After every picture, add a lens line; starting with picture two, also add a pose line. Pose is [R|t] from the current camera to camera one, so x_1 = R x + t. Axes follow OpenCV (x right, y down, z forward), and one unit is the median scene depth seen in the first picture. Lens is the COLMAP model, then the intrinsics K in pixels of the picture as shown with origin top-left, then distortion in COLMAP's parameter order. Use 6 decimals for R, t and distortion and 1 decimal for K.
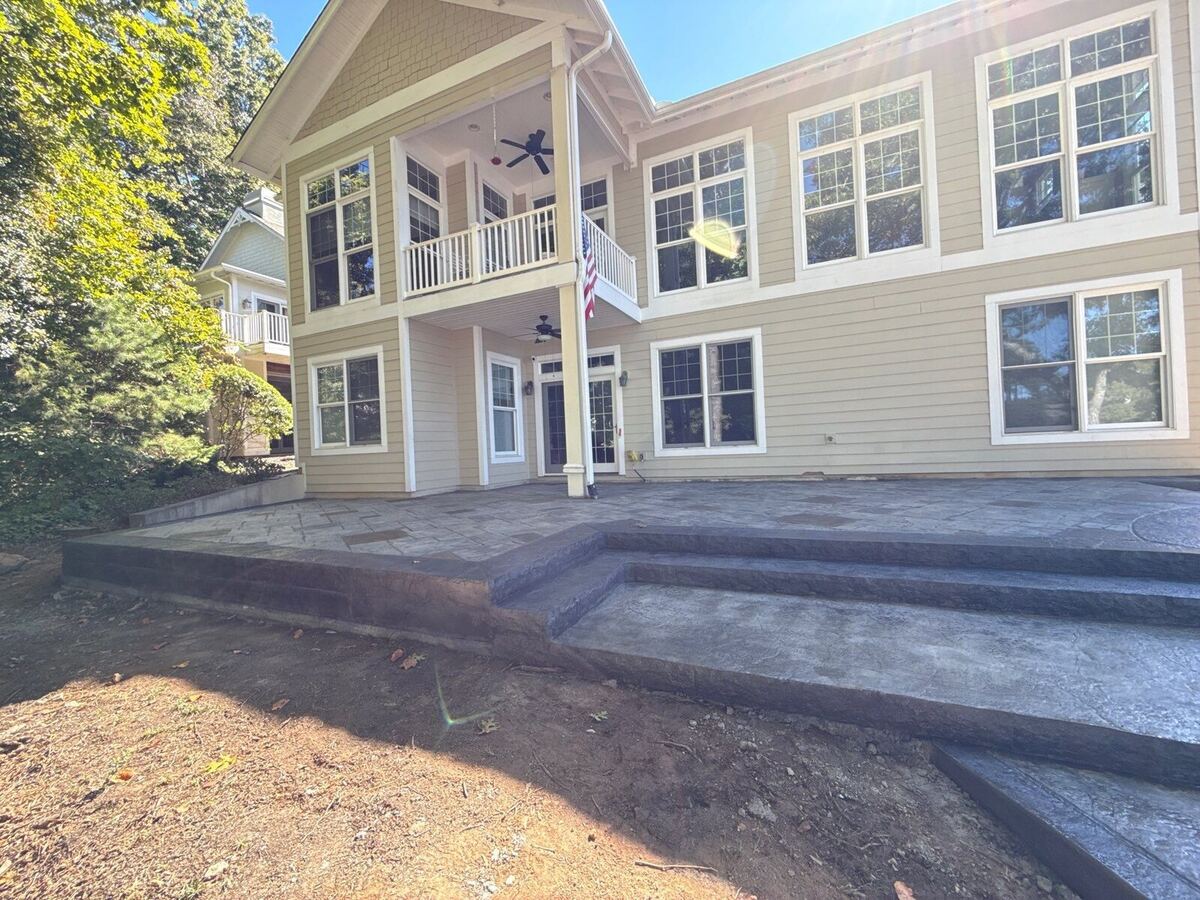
lens RADIAL K [[476.8, 0, 604.9], [0, 476.8, 449.4], [0, 0, 1]] dist [0.000653, -0.000572]
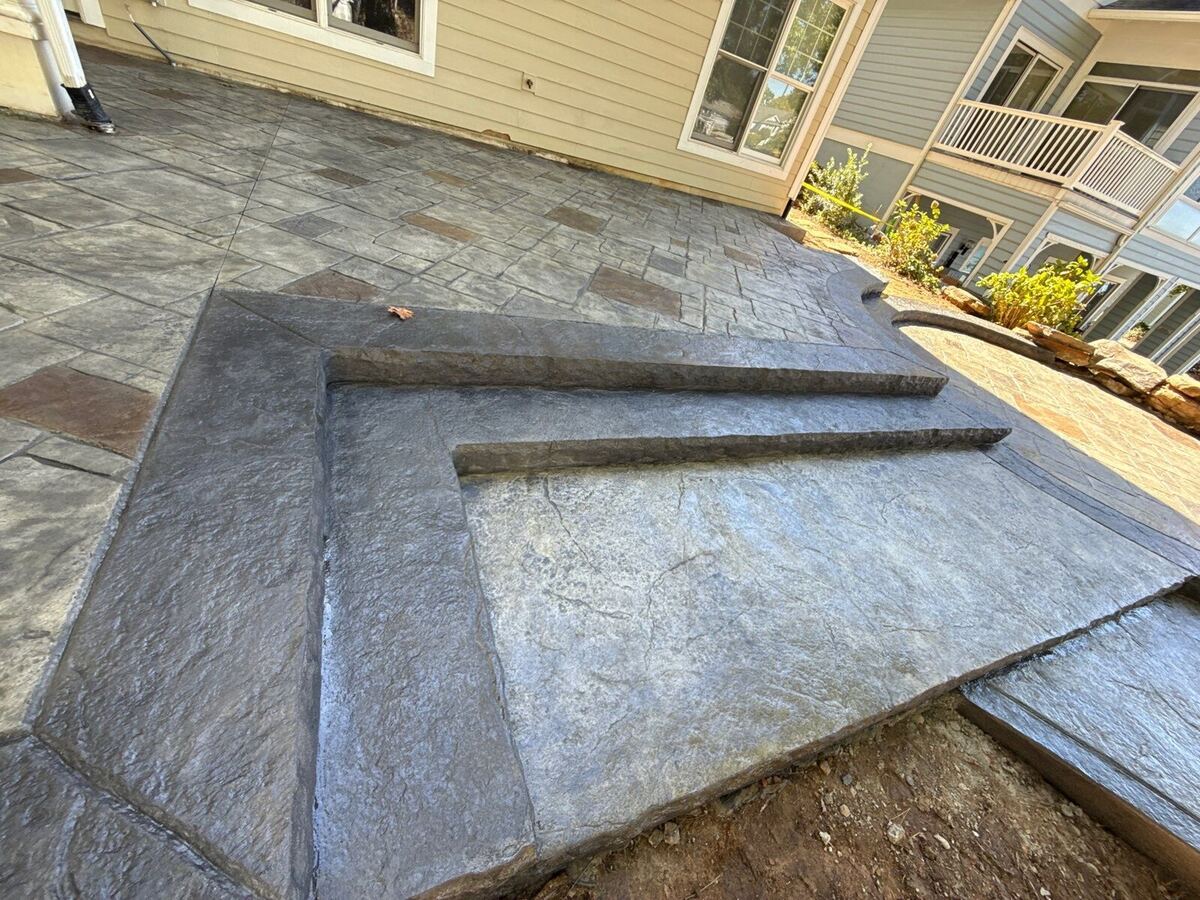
lens RADIAL K [[476.8, 0, 600.5], [0, 476.8, 447.3], [0, 0, 1]] dist [0.000653, -0.000572]
pose [[0.649887, -0.268217, 0.711130, -0.083835], [-0.291221, 0.776370, 0.558964, -0.027685], [-0.702023, -0.570359, 0.426443, 0.314494]]
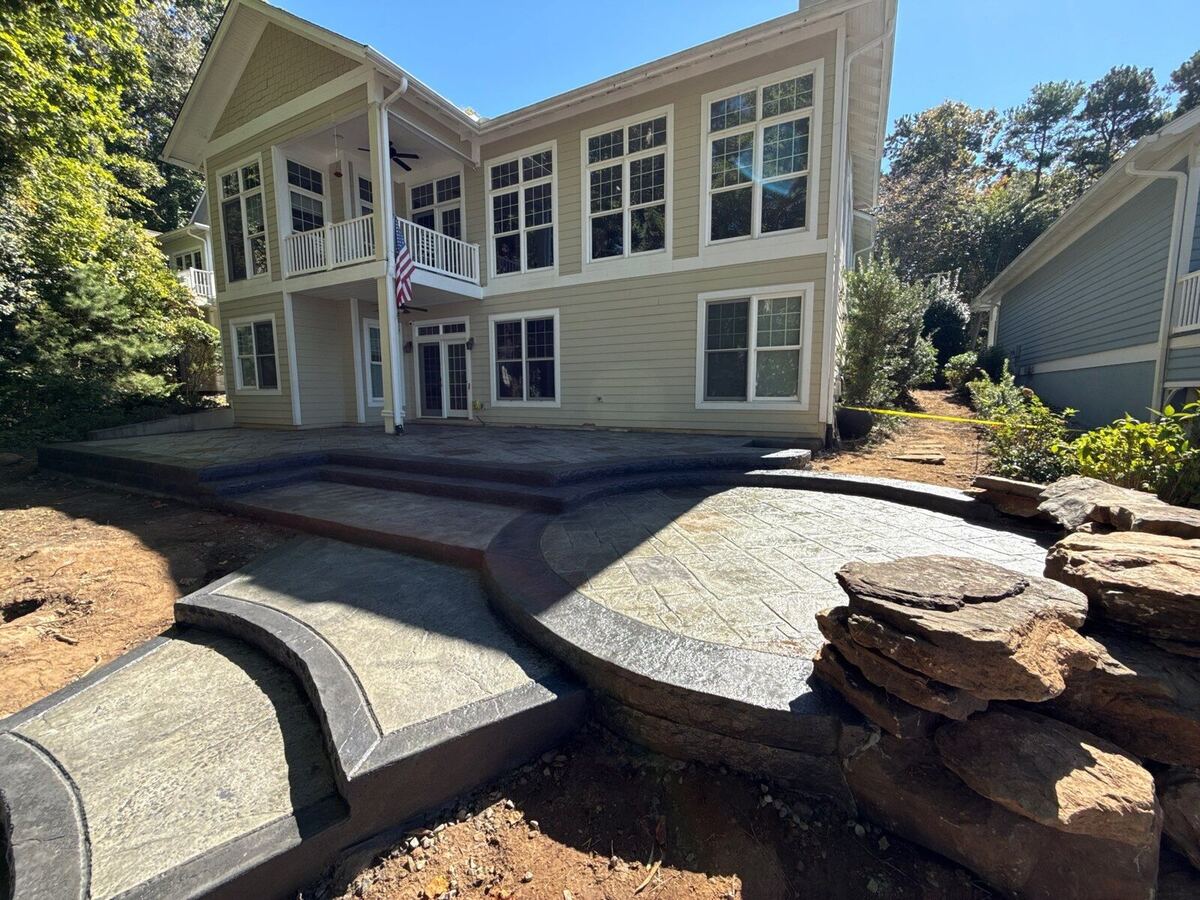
lens RADIAL K [[476.8, 0, 606.6], [0, 476.8, 449.9], [0, 0, 1]] dist [0.000653, -0.000572]
pose [[0.997538, 0.046463, -0.052523, 0.531794], [-0.039947, 0.992097, 0.118941, -0.037143], [0.057634, -0.116550, 0.991511, -0.295142]]
